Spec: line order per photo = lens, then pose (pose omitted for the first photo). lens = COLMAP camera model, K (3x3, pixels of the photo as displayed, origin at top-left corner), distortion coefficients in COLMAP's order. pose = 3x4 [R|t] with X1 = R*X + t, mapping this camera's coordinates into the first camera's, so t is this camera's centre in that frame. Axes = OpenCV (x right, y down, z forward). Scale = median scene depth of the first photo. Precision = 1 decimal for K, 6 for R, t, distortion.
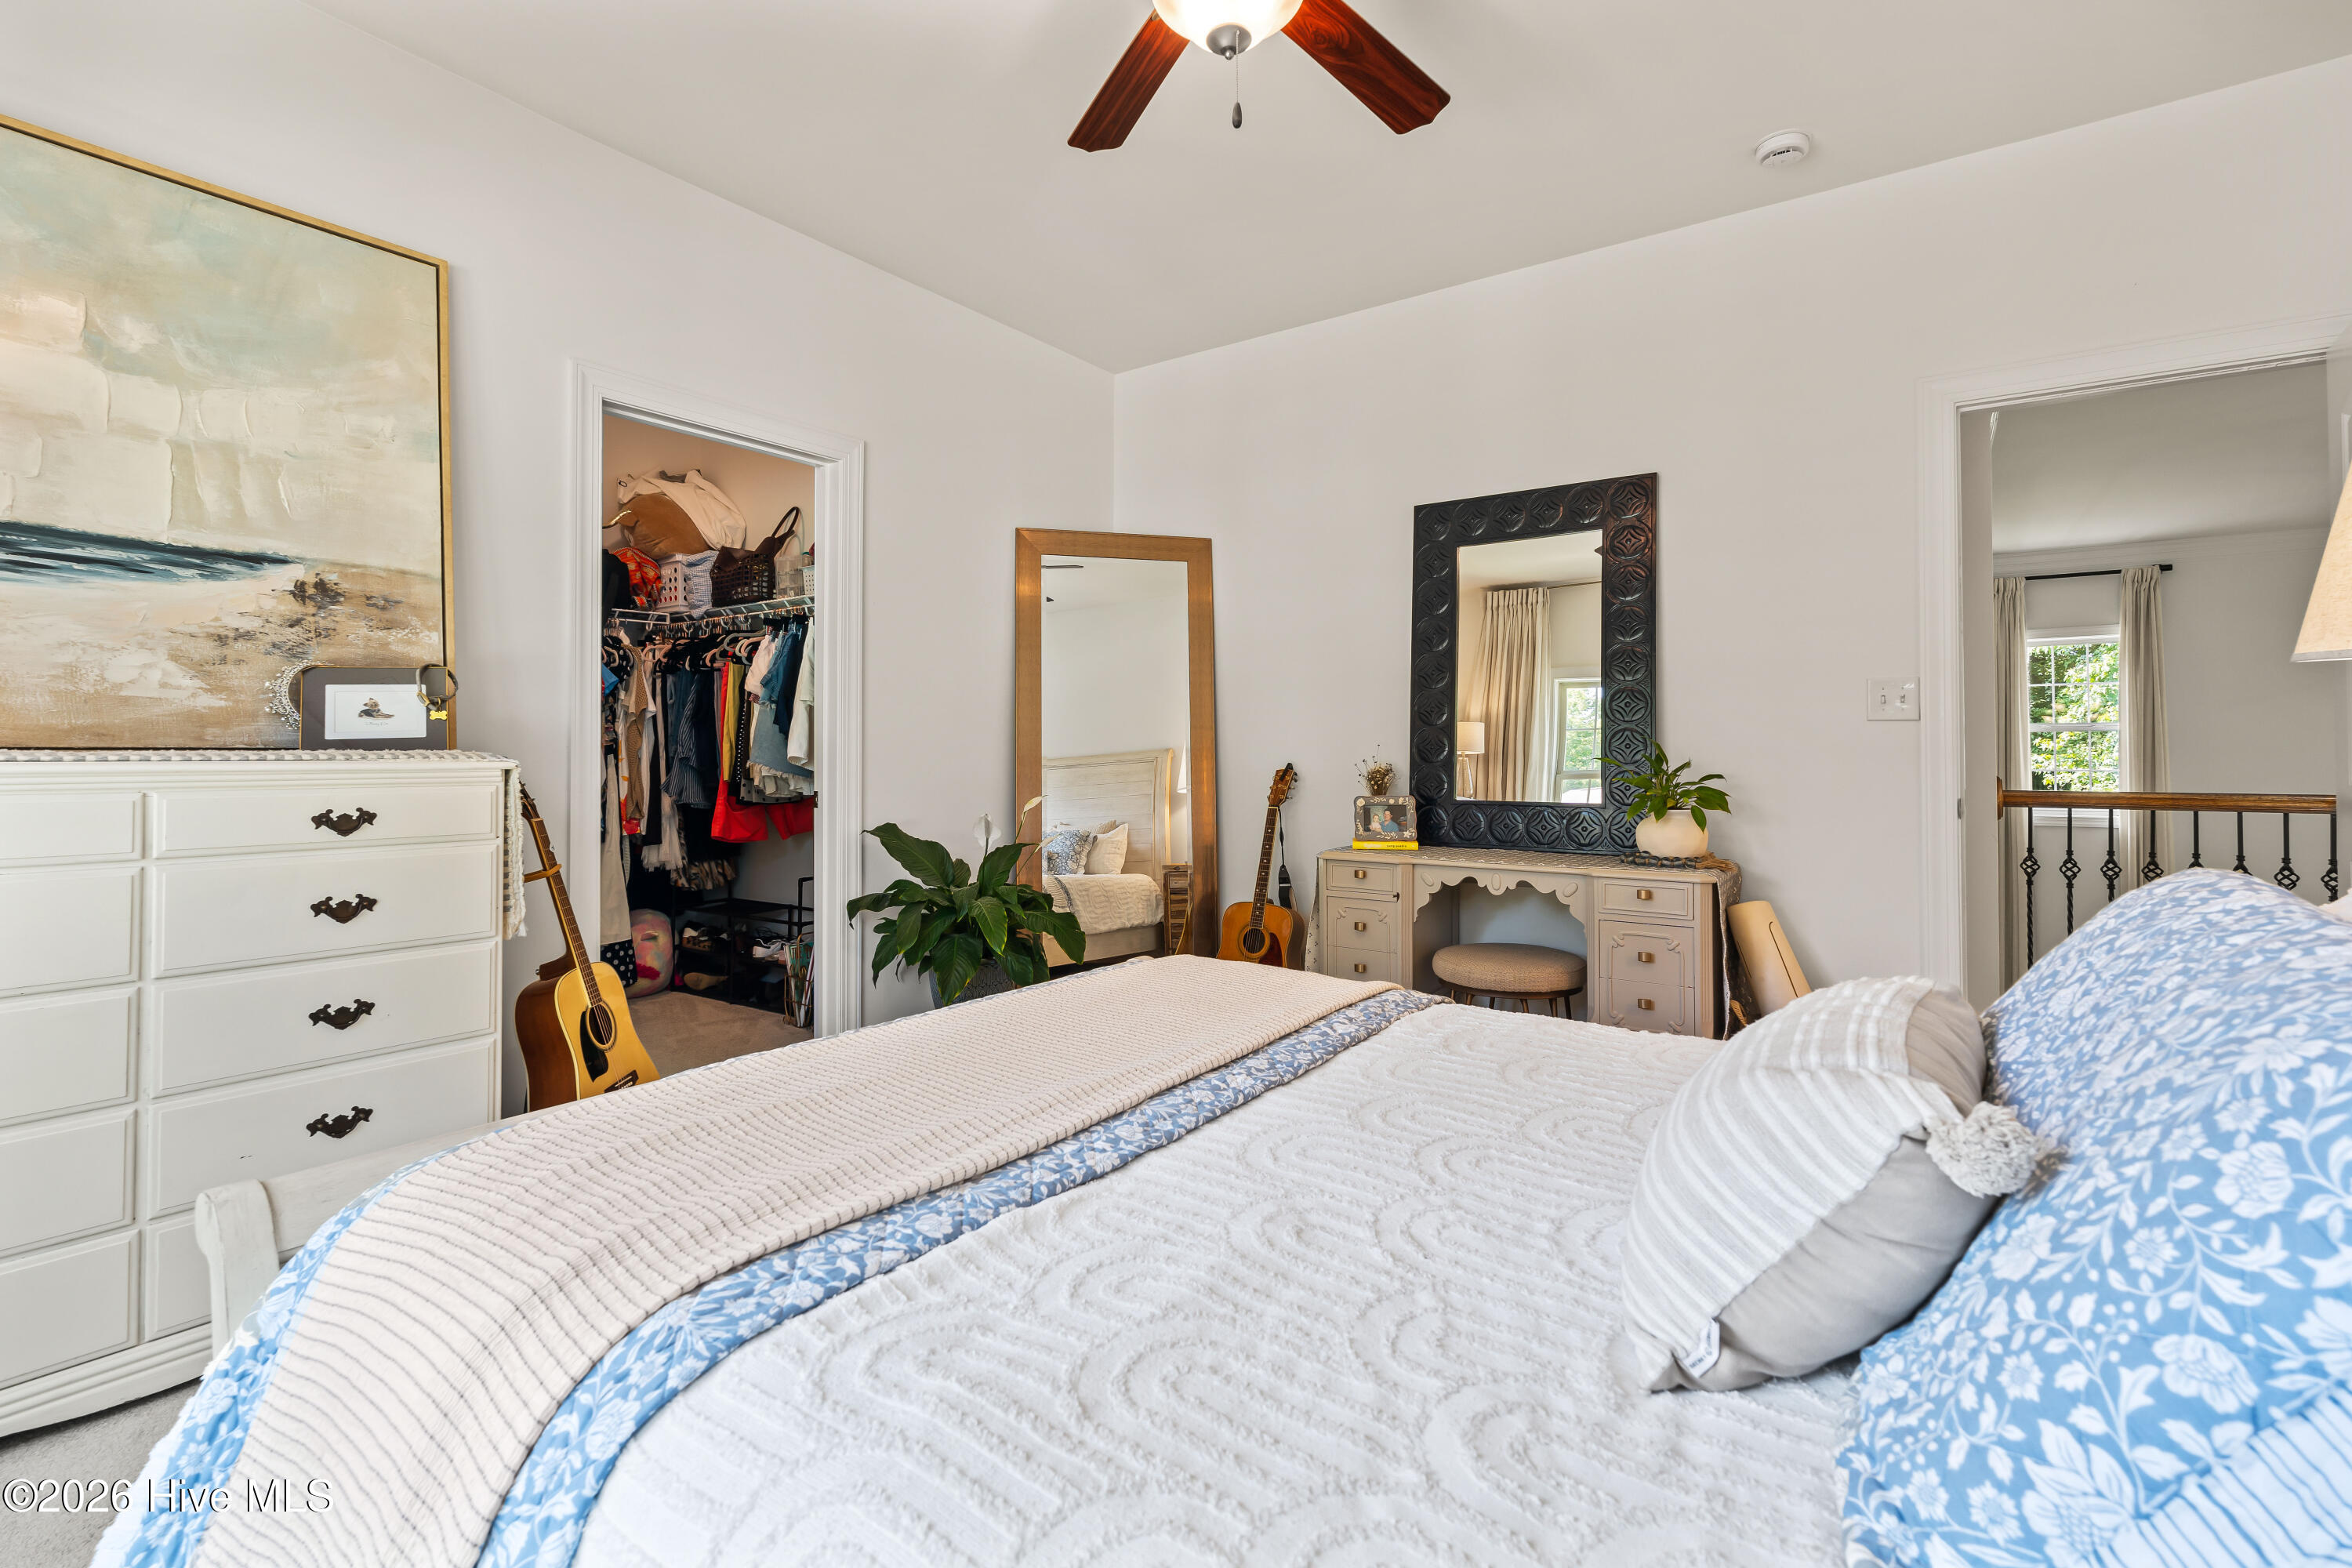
lens RADIAL K [[1038.7, 0, 1172.0], [0, 1038.7, 749.1], [0, 0, 1]] dist [-0.000904, 0.000209]
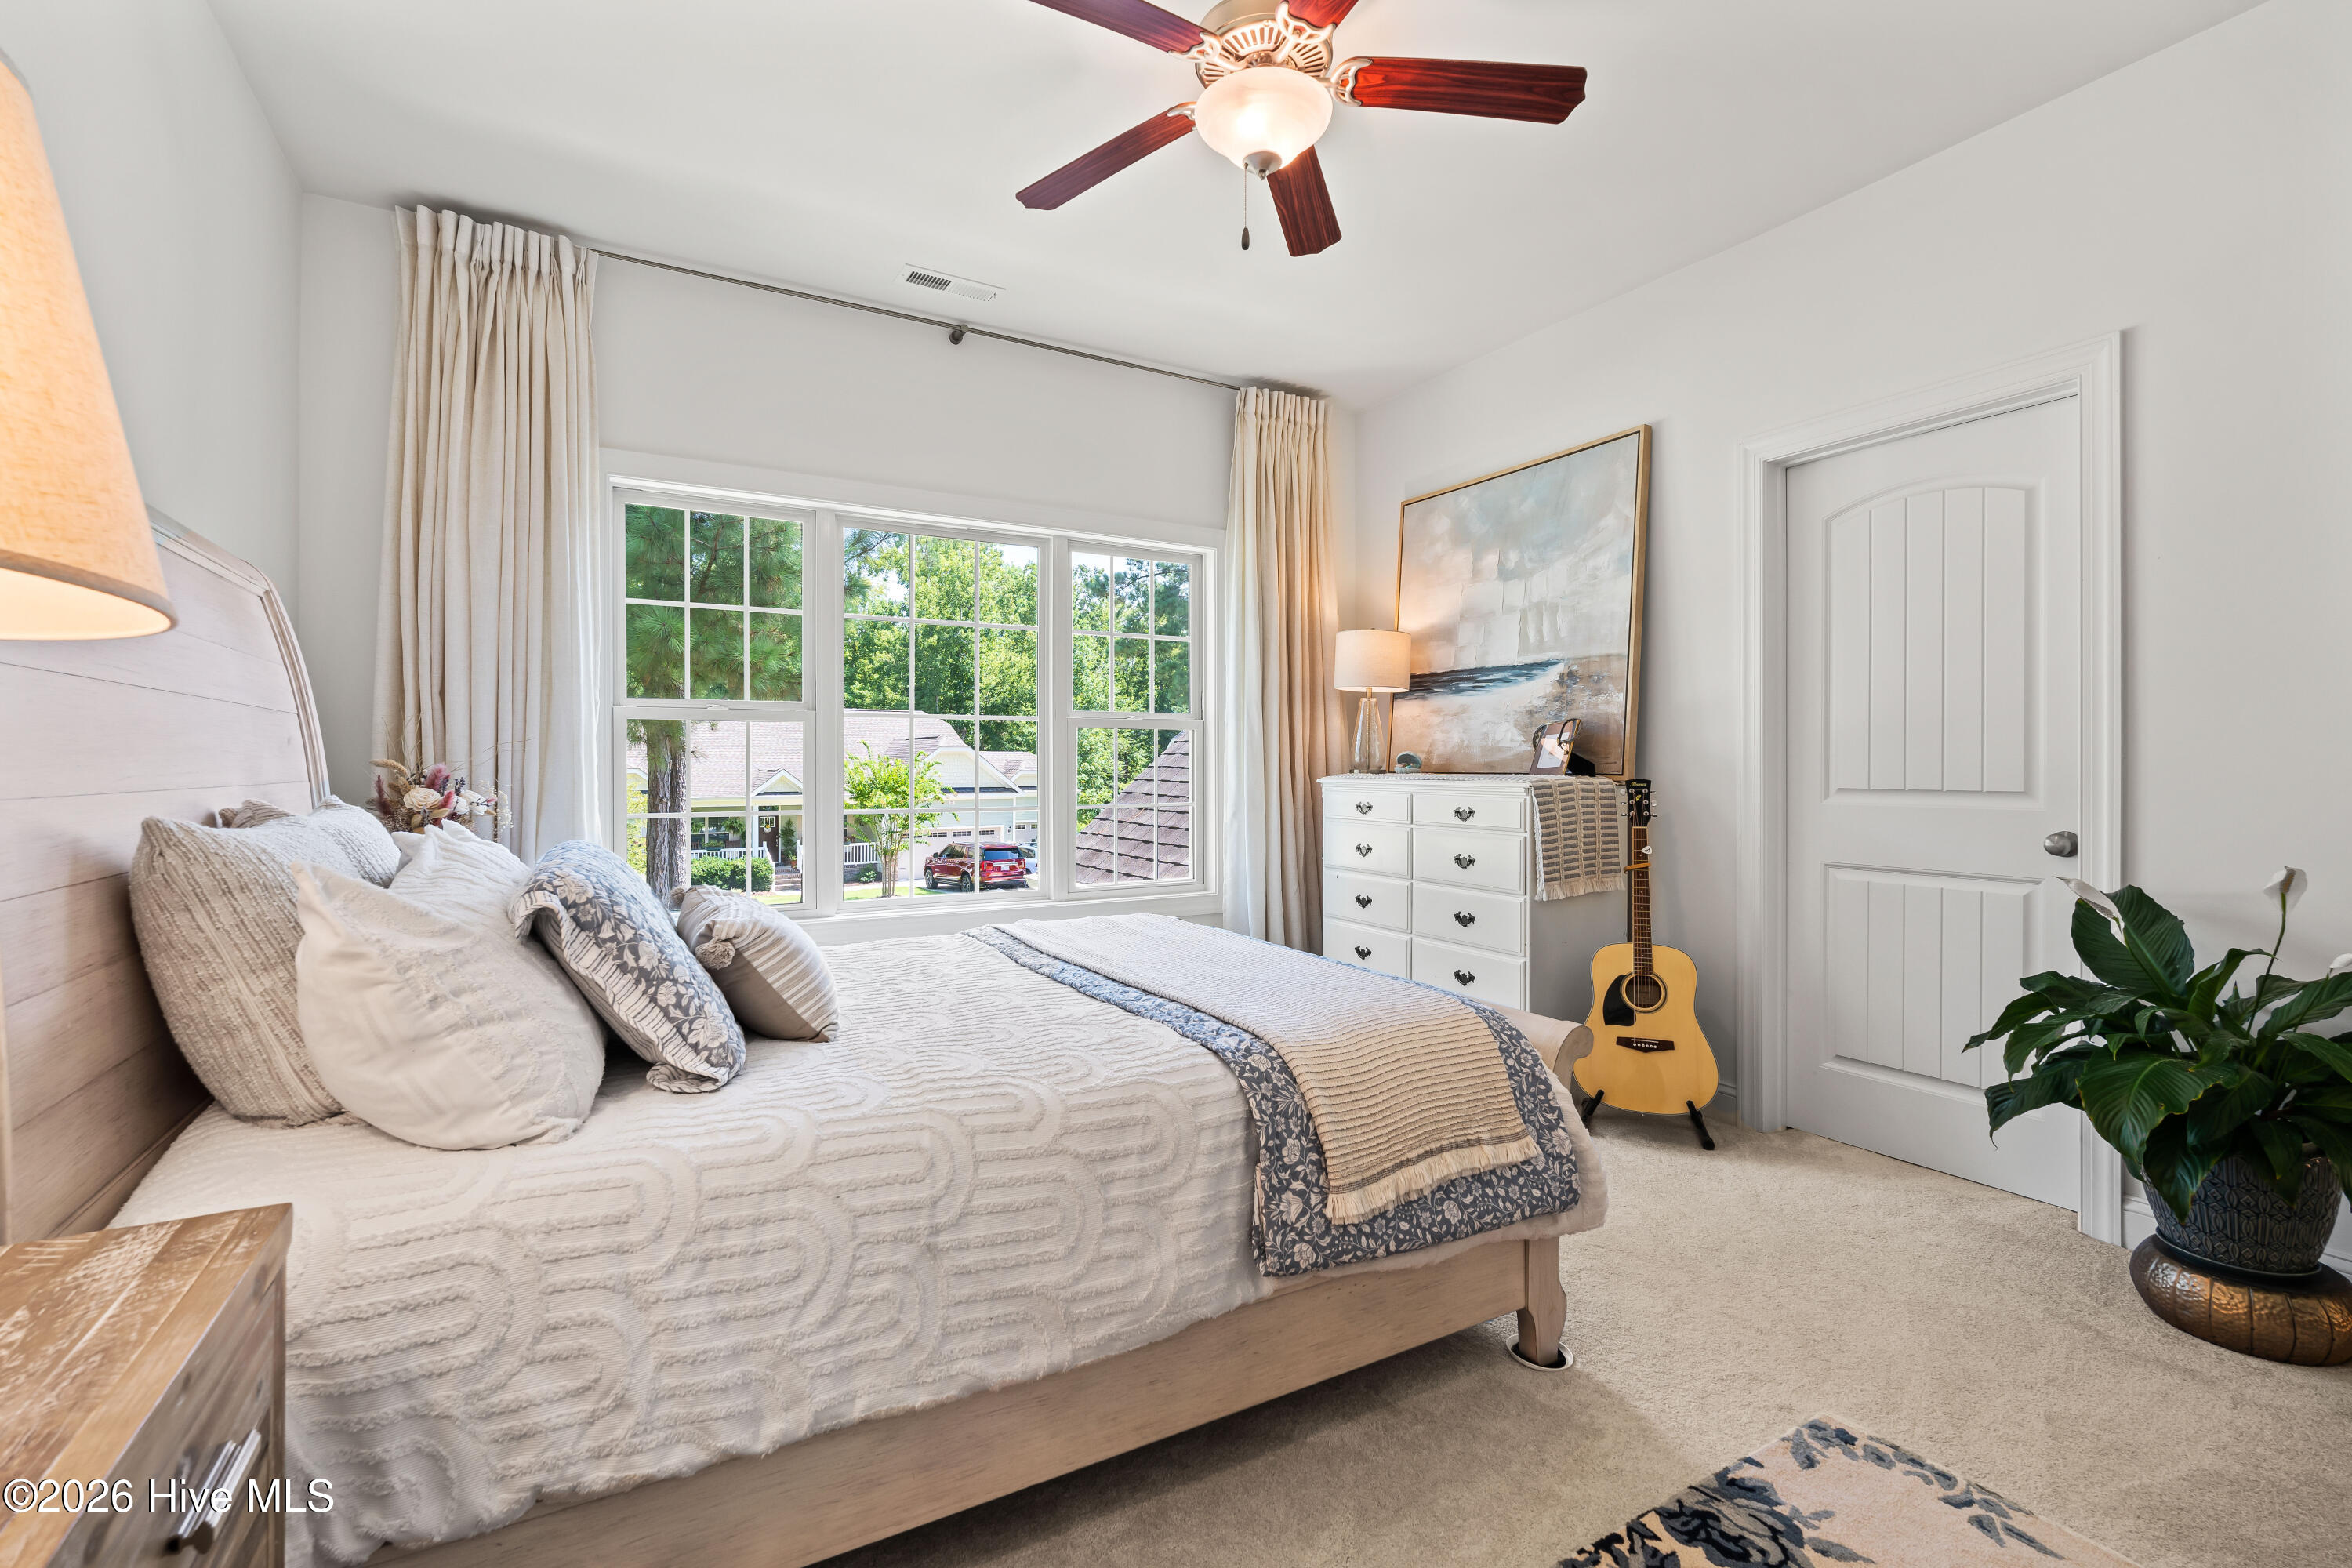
lens RADIAL K [[1038.7, 0, 1174.6], [0, 1038.7, 771.5], [0, 0, 1]] dist [-0.000904, 0.000209]
pose [[-0.391600, 0.006706, -0.920111, 0.967527], [0.006601, 0.999968, 0.004479, -0.015486], [0.920112, -0.004320, -0.391632, 1.107554]]
